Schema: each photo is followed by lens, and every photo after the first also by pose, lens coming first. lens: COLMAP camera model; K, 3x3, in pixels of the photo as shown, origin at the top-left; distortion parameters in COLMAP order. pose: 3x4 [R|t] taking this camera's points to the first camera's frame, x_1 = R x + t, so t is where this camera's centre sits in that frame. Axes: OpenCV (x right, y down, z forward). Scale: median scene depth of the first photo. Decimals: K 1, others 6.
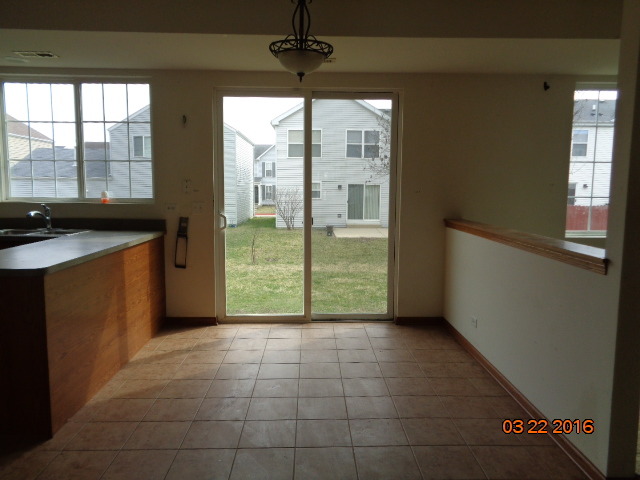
lens RADIAL K [[480.1, 0, 320.3], [0, 480.1, 245.0], [0, 0, 1]] dist [-0.012951, 0.003441]
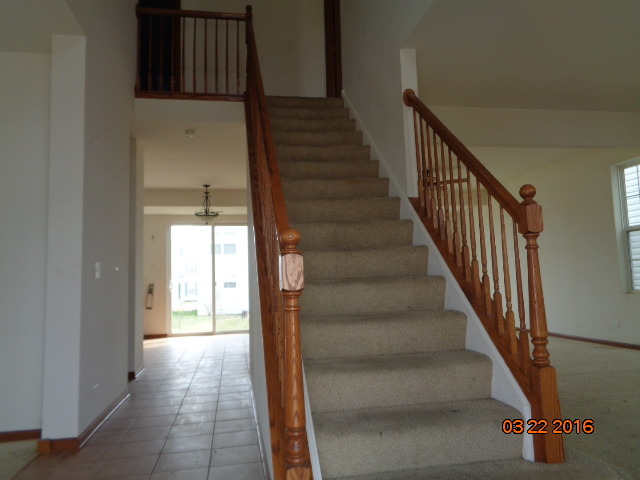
lens RADIAL K [[480.1, 0, 317.2], [0, 480.1, 238.8], [0, 0, 1]] dist [-0.012951, 0.003441]
pose [[0.987959, -0.024940, 0.152694, 0.110647], [0.056430, 0.977022, -0.205535, 0.220552], [-0.144060, 0.211677, 0.966664, -1.149675]]
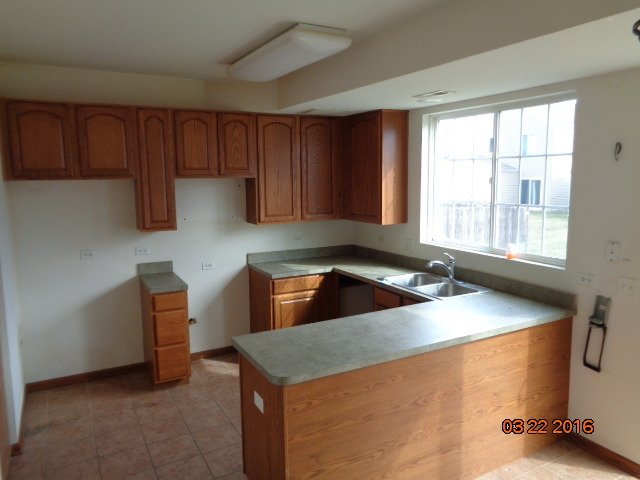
lens RADIAL K [[480.1, 0, 323.4], [0, 480.1, 237.2], [0, 0, 1]] dist [-0.012951, 0.003441]
pose [[0.461952, 0.101006, -0.881135, 0.109205], [-0.092061, 0.993588, 0.065633, -0.149655], [0.882114, 0.050799, 0.468289, 0.357650]]
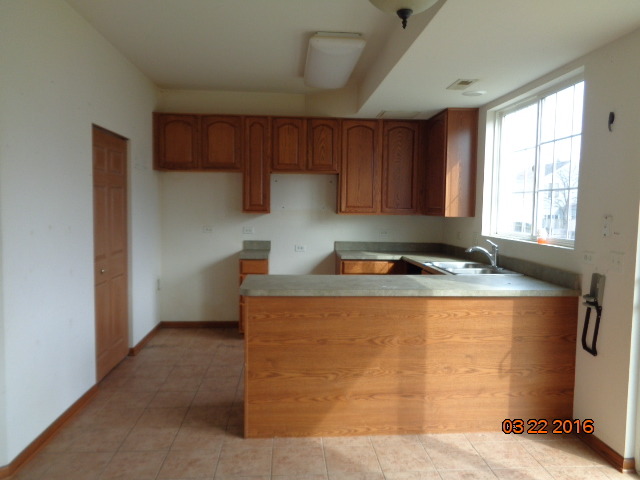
lens RADIAL K [[480.1, 0, 315.0], [0, 480.1, 238.8], [0, 0, 1]] dist [-0.012951, 0.003441]
pose [[0.048009, 0.058587, -0.997127, 0.323653], [-0.135241, 0.989467, 0.051626, -0.087546], [0.989649, 0.132374, 0.055426, 0.603532]]
